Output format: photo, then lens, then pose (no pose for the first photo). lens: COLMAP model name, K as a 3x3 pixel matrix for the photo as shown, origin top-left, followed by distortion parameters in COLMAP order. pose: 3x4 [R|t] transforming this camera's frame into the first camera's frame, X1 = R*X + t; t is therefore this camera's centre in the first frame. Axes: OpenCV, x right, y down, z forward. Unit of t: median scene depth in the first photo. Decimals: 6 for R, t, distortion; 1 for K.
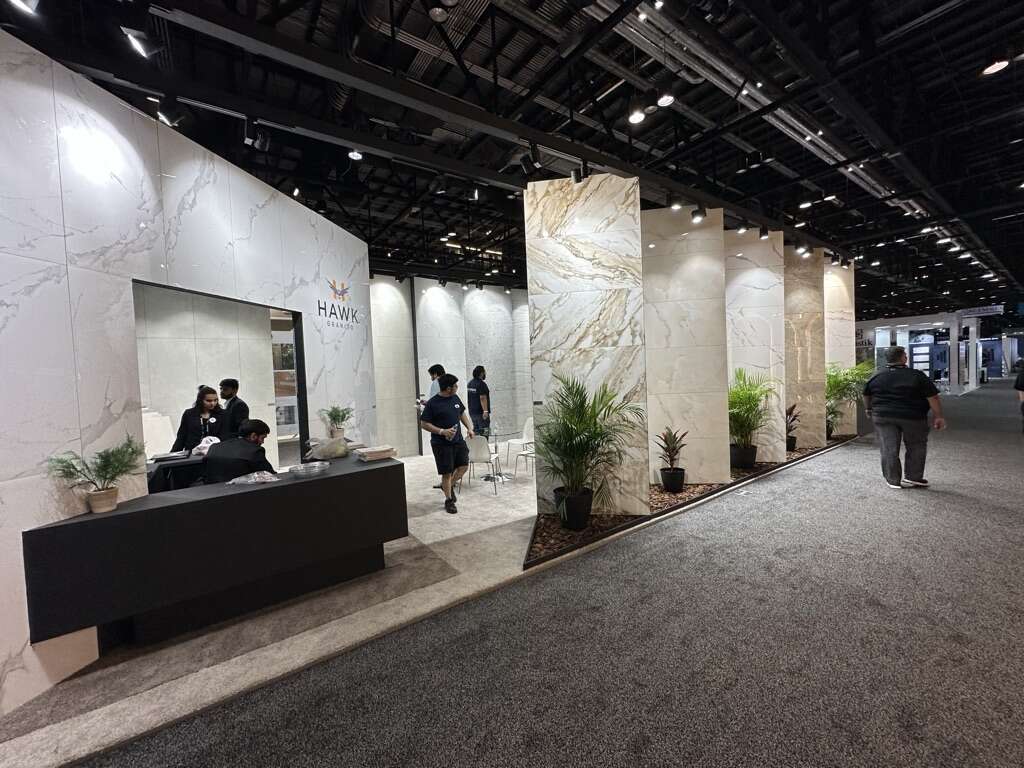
lens RADIAL K [[407.3, 0, 511.2], [0, 407.3, 385.3], [0, 0, 1]] dist [-0.002728, 0.000255]
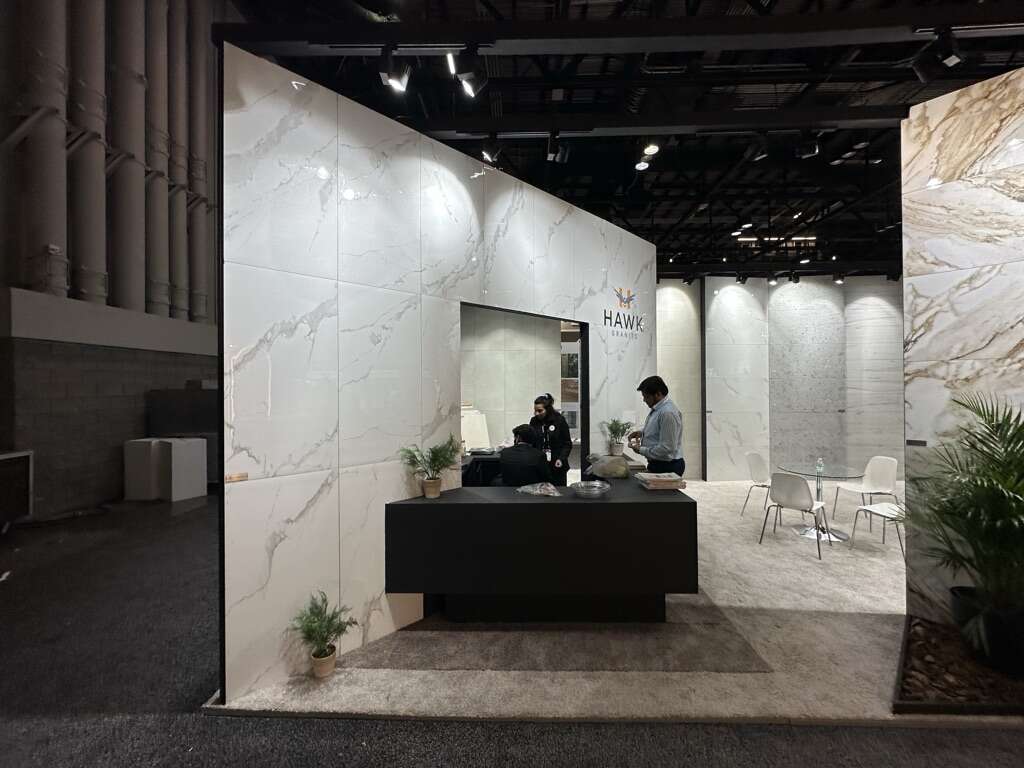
lens RADIAL K [[407.3, 0, 511.2], [0, 407.3, 385.3], [0, 0, 1]] dist [-0.002728, 0.000255]
pose [[0.795727, 0.035949, -0.604588, -0.054856], [-0.048556, 0.998810, -0.004518, -0.012535], [0.603706, 0.032951, 0.796526, 0.091997]]
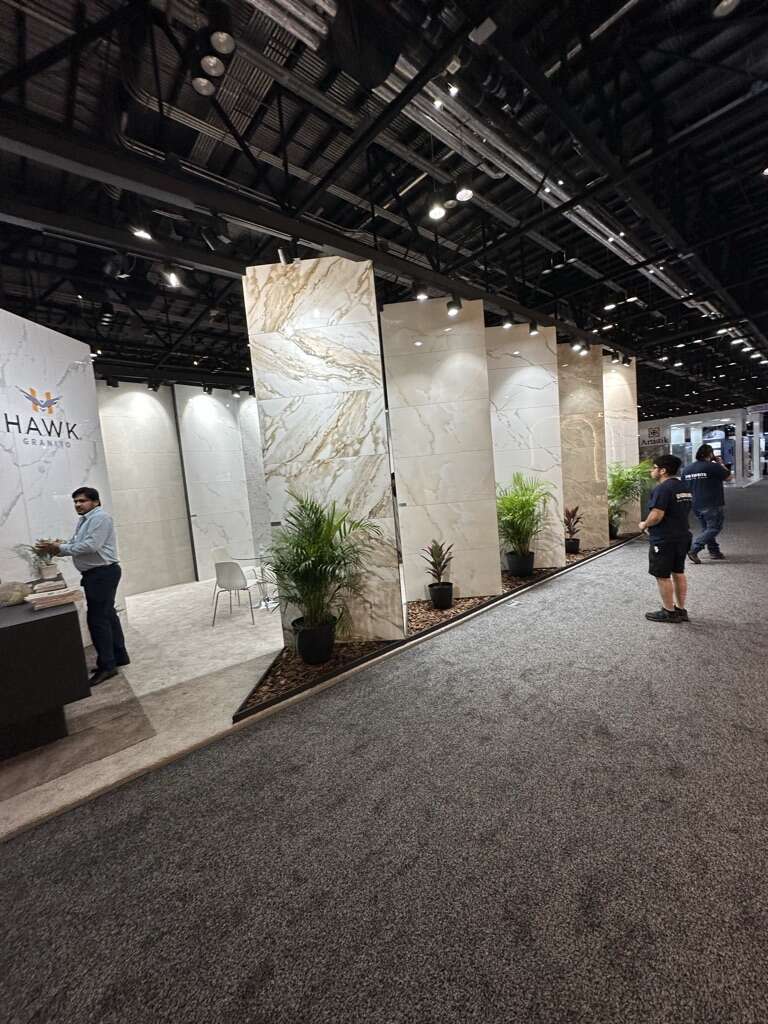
lens RADIAL K [[407.3, 0, 384.0], [0, 407.3, 512.0], [0, 0, 1]] dist [-0.002728, 0.000255]
pose [[0.994213, -0.051012, 0.094539, 0.201147], [0.046784, 0.997826, 0.046417, -0.011120], [-0.096701, -0.041726, 0.994438, 0.093867]]
